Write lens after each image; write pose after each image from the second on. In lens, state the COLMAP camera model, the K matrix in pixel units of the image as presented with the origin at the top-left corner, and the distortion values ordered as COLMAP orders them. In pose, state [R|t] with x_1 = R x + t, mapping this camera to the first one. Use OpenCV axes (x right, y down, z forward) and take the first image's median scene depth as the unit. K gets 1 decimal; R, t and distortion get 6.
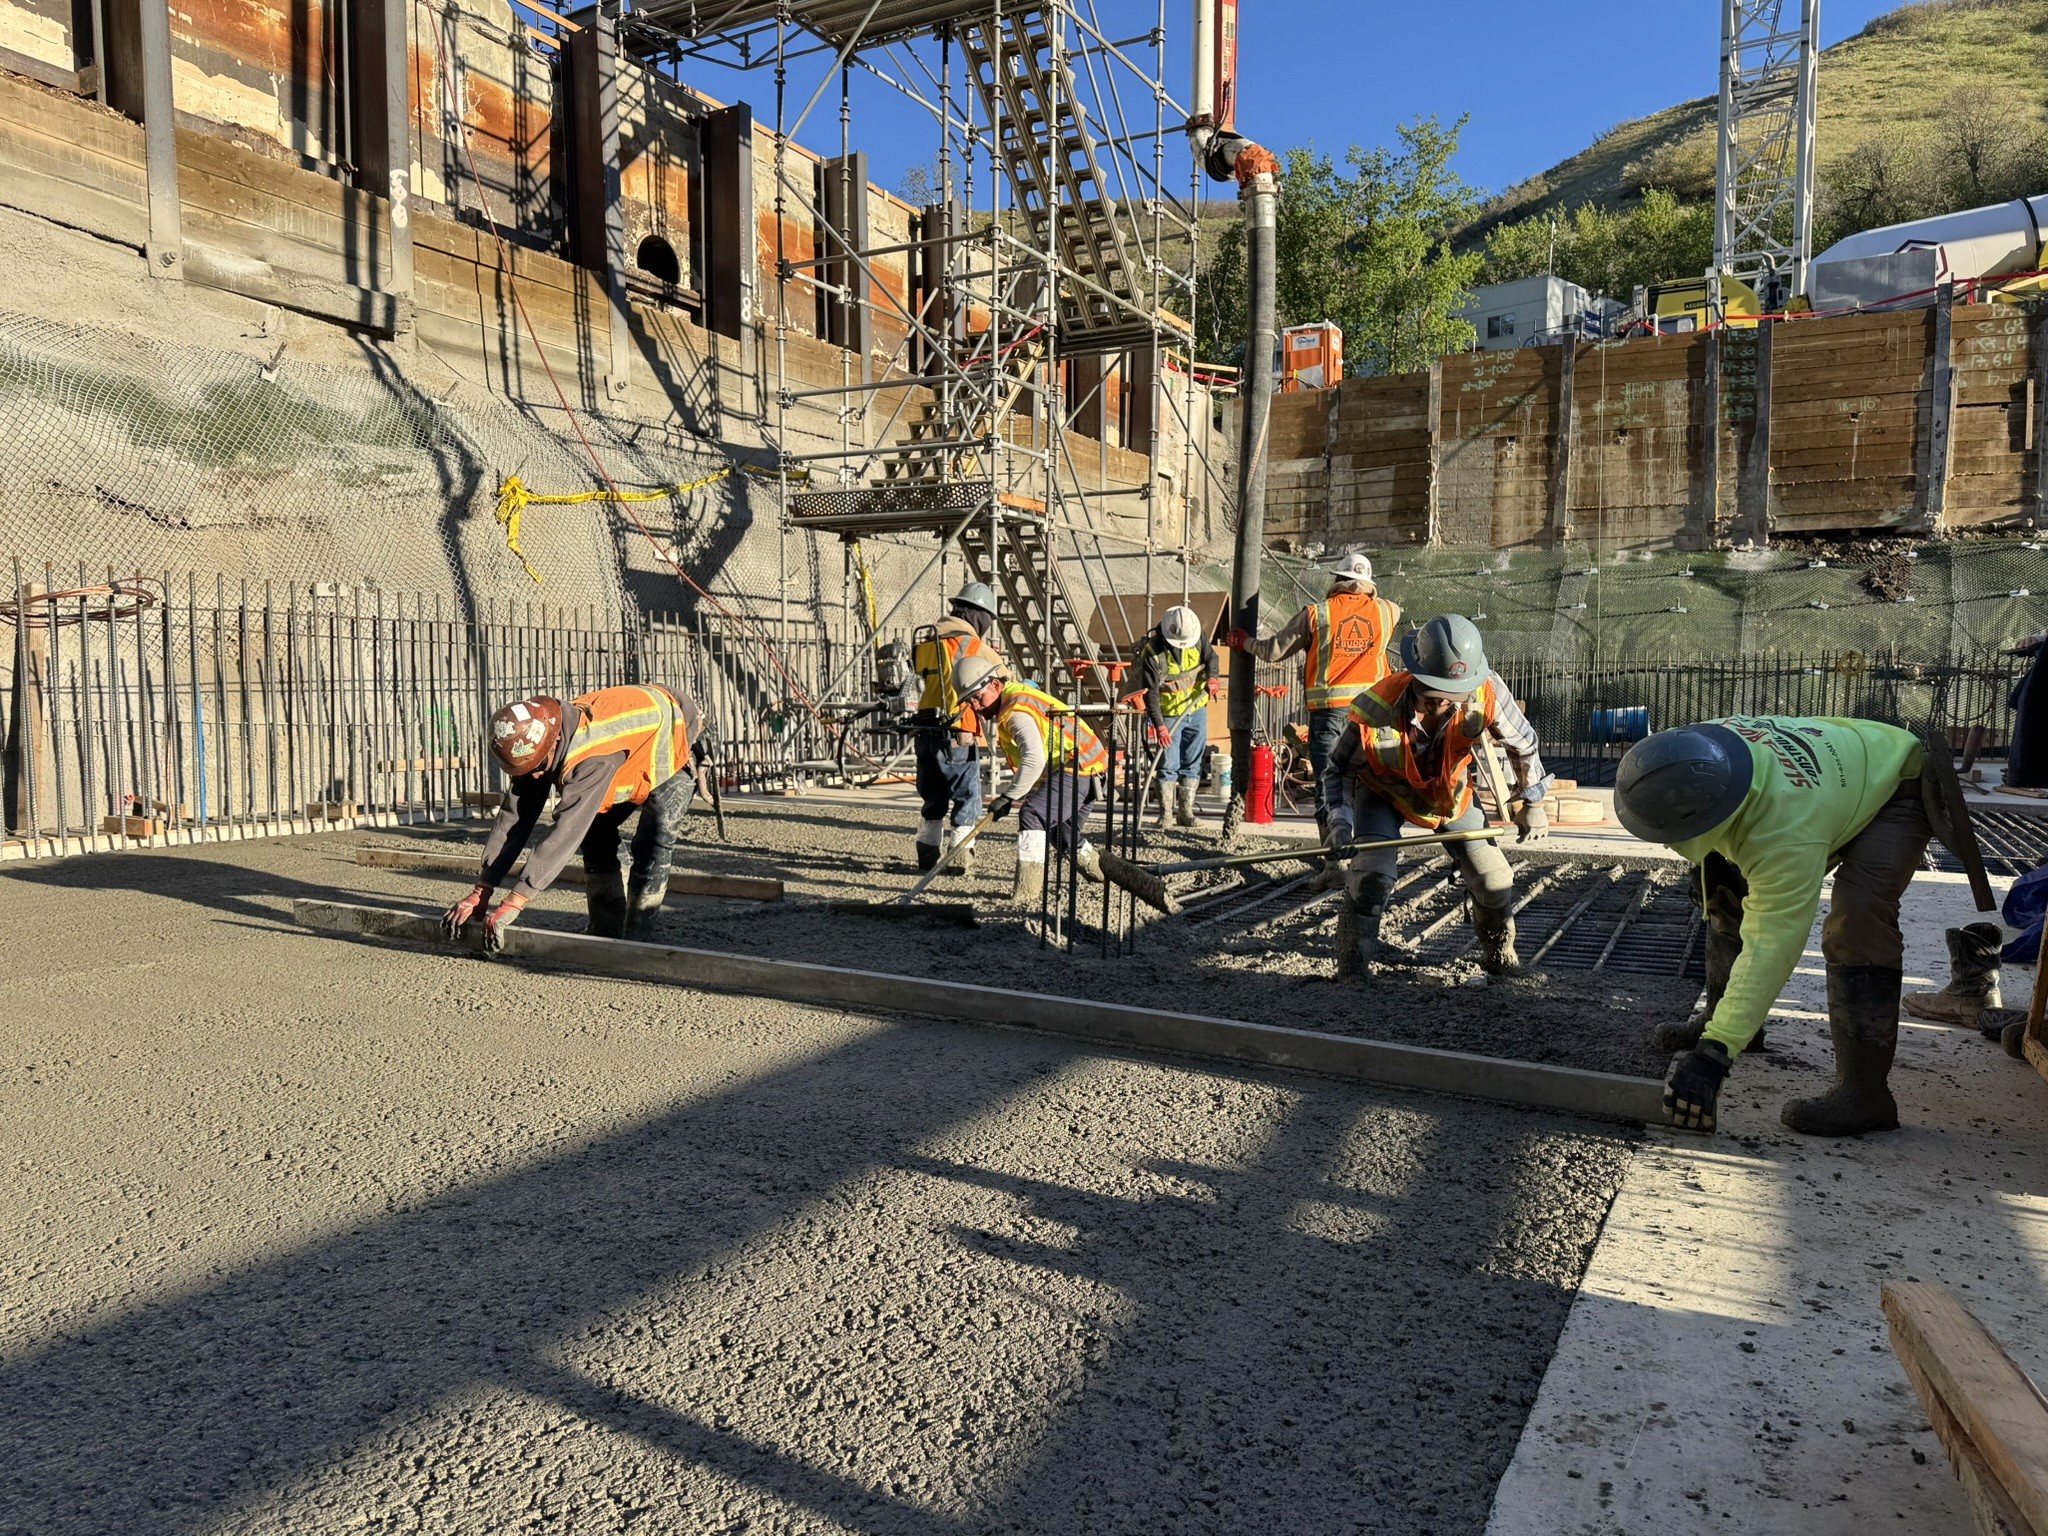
lens RADIAL K [[1415.5, 0, 1030.6], [0, 1415.5, 769.6], [0, 0, 1]] dist [-0.006454, -0.009548]
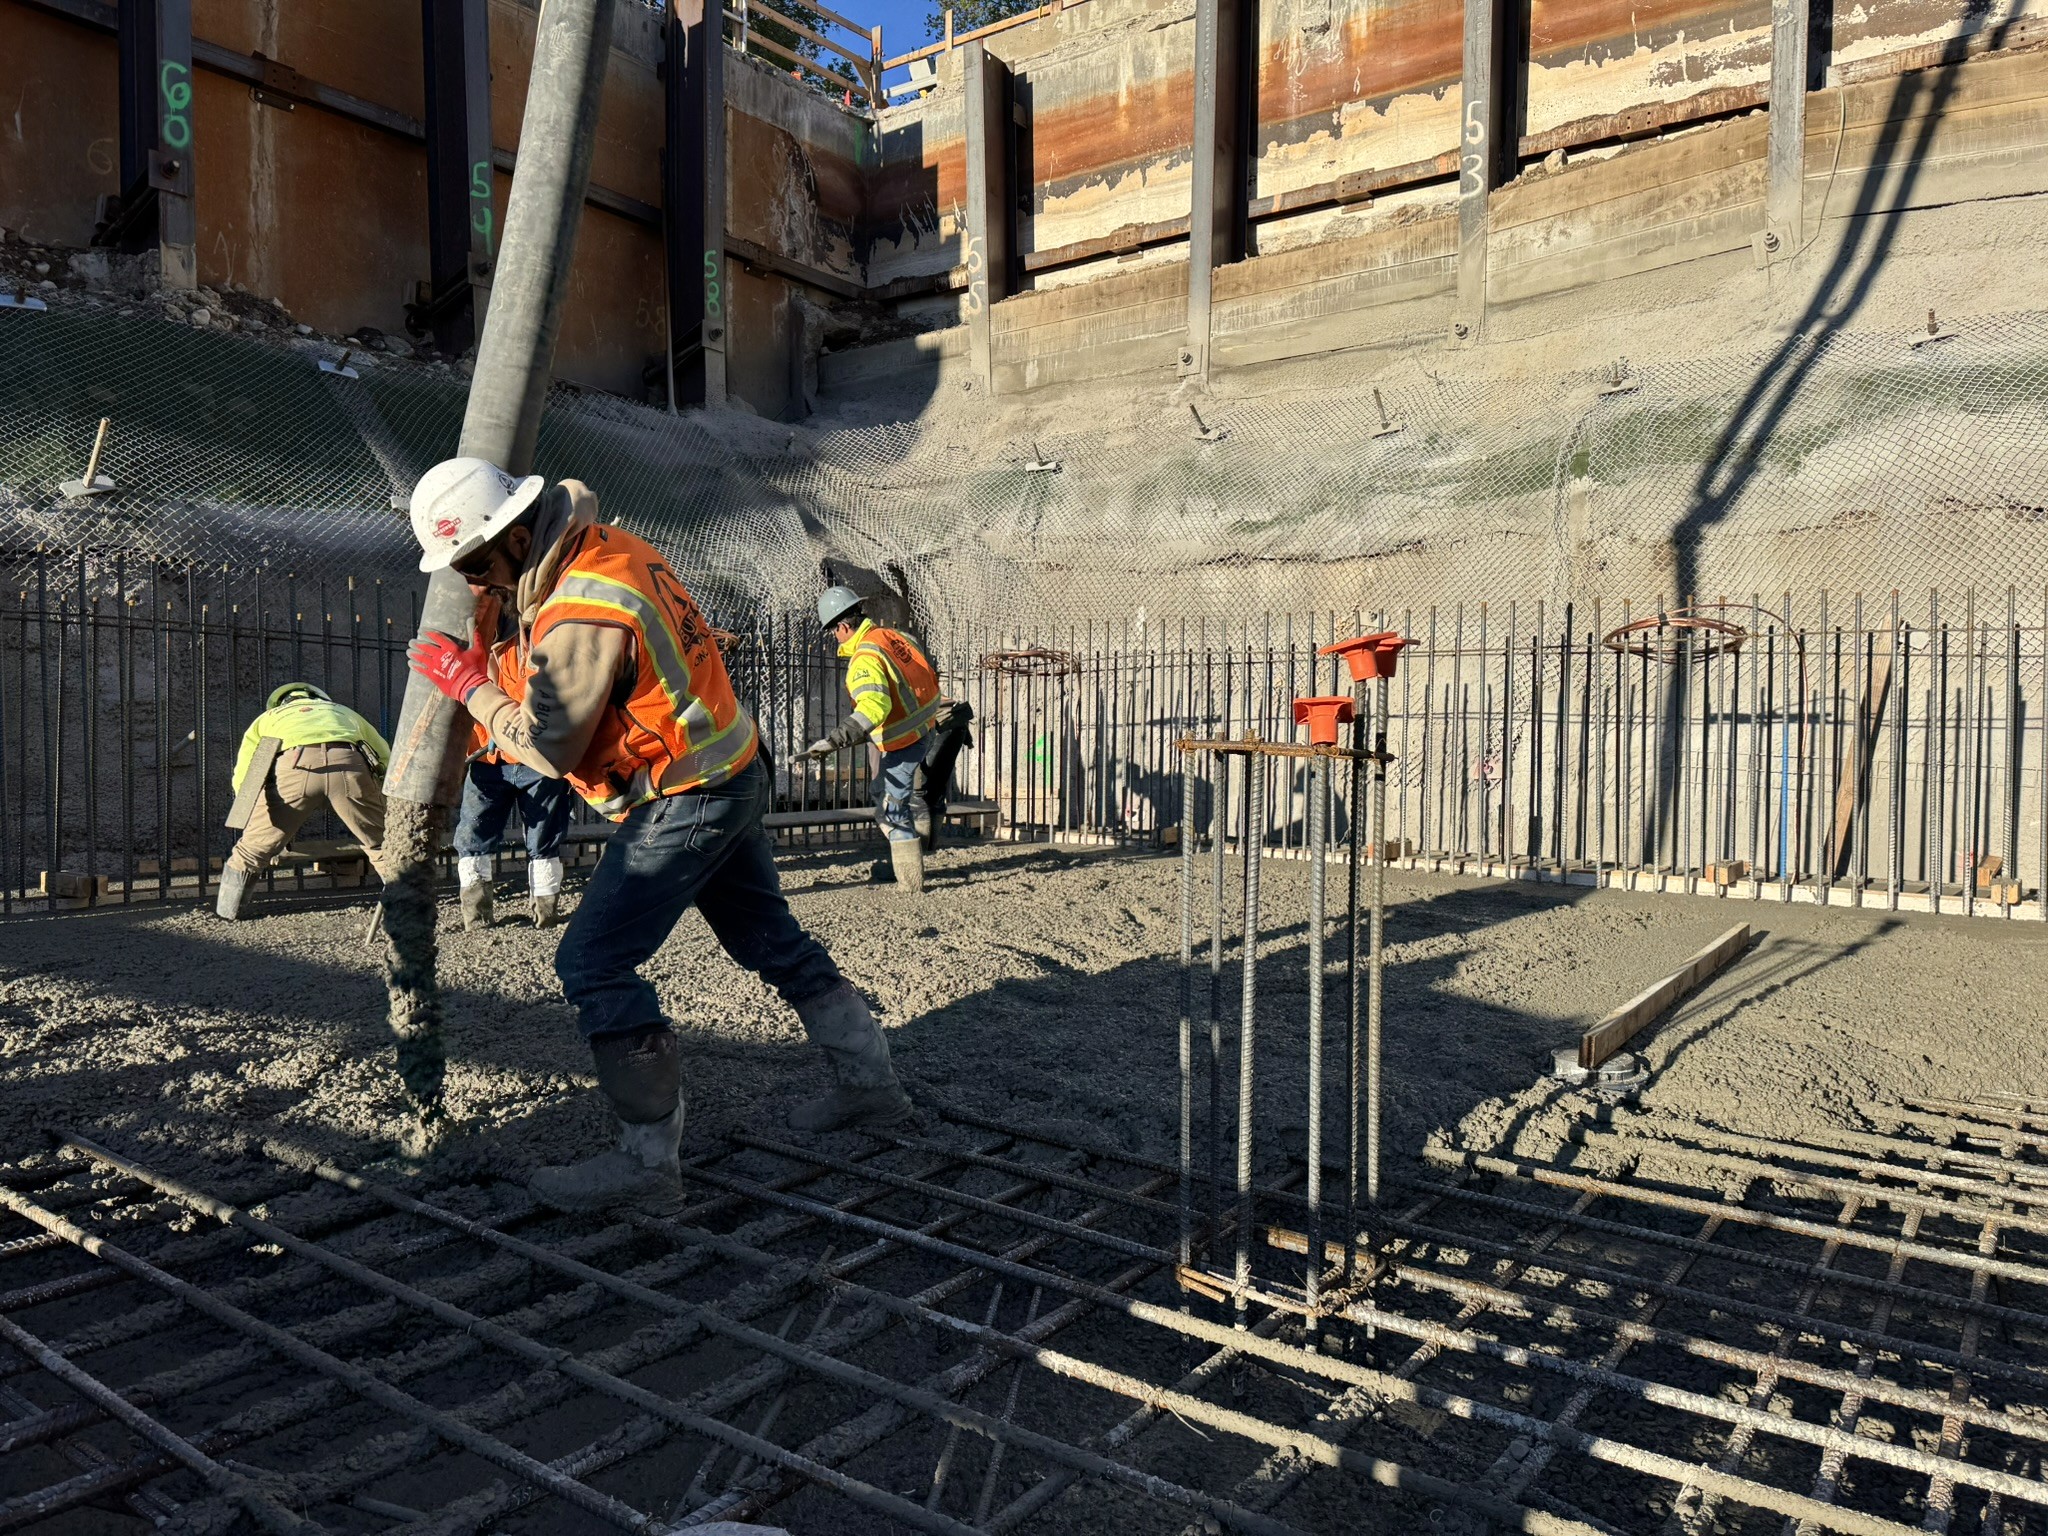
lens RADIAL K [[1429.9, 0, 1024.0], [0, 1429.9, 768.0], [0, 0, 1]] dist [0.031705, -0.066070]
pose [[-0.152294, 0.026644, -0.987976, 0.335786], [-0.065681, 0.997154, 0.037016, -0.031024], [0.986150, 0.070528, -0.150111, 0.626524]]
